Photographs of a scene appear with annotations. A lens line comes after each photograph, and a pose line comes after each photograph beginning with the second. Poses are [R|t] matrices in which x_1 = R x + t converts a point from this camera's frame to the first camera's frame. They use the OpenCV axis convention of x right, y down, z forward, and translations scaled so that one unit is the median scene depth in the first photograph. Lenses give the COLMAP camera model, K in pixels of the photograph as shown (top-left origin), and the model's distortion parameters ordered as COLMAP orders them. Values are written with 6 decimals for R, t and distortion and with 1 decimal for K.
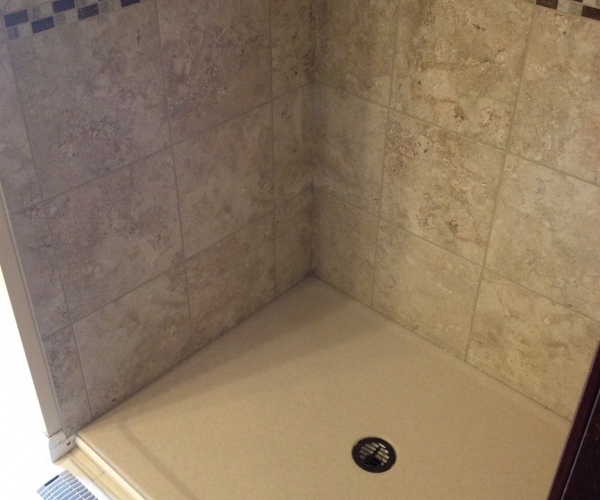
lens RADIAL K [[749.3, 0, 297.7], [0, 749.3, 256.3], [0, 0, 1]] dist [0.218568, -0.590197]
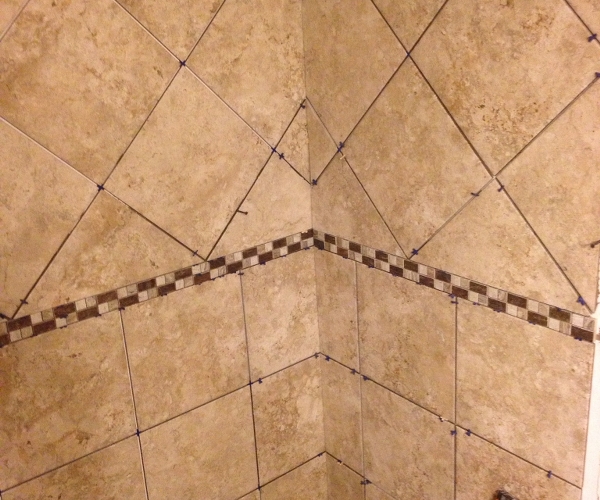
lens RADIAL K [[750.6, 0, 299.0], [0, 750.6, 259.0], [0, 0, 1]] dist [0.244277, -0.654213]
pose [[0.146880, -0.354927, 0.923284, -0.597392], [0.635428, 0.749195, 0.186918, -0.376064], [-0.758062, 0.559226, 0.335572, 0.324995]]
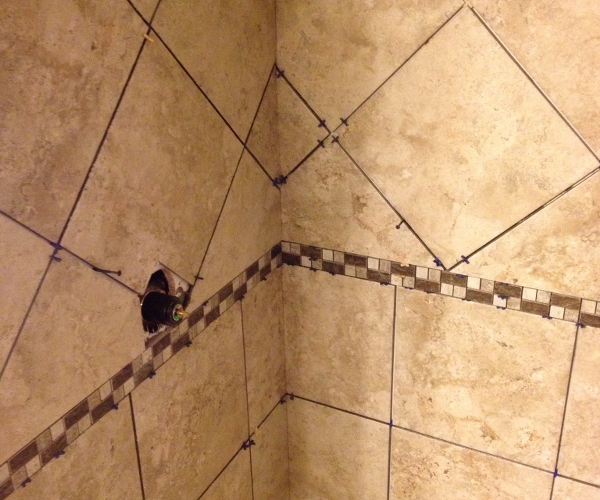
lens RADIAL K [[749.3, 0, 297.7], [0, 749.3, 256.3], [0, 0, 1]] dist [0.218568, -0.590197]
pose [[0.962525, -0.139482, 0.232572, -0.162605], [0.182625, 0.967365, -0.175649, -0.271964], [-0.200483, 0.211540, 0.956586, 0.194975]]
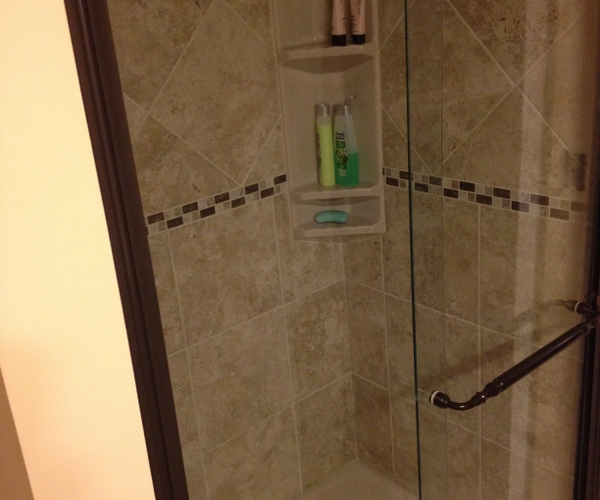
lens RADIAL K [[749.3, 0, 297.7], [0, 749.3, 256.3], [0, 0, 1]] dist [0.218568, -0.590197]
pose [[0.102863, -0.375948, 0.920914, -0.707668], [0.659774, 0.718637, 0.219678, -0.375428], [-0.744390, 0.584999, 0.321962, 0.418954]]
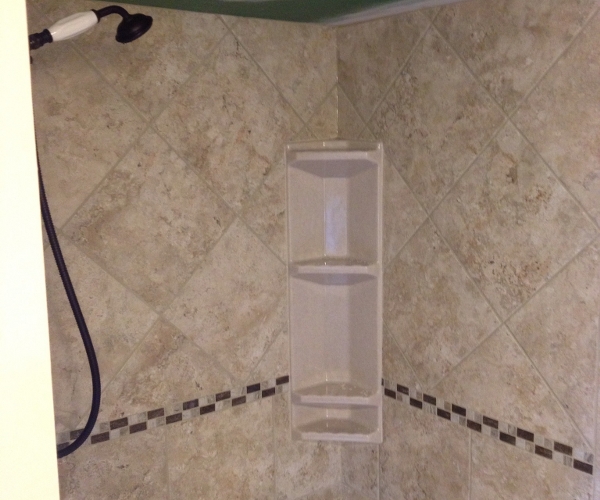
lens RADIAL K [[749.3, 0, 297.7], [0, 749.3, 256.3], [0, 0, 1]] dist [0.218568, -0.590197]
pose [[0.178386, -0.167296, 0.969634, -0.733373], [0.601197, 0.798638, 0.027189, -0.401577], [-0.778936, 0.578091, 0.243044, 0.312827]]
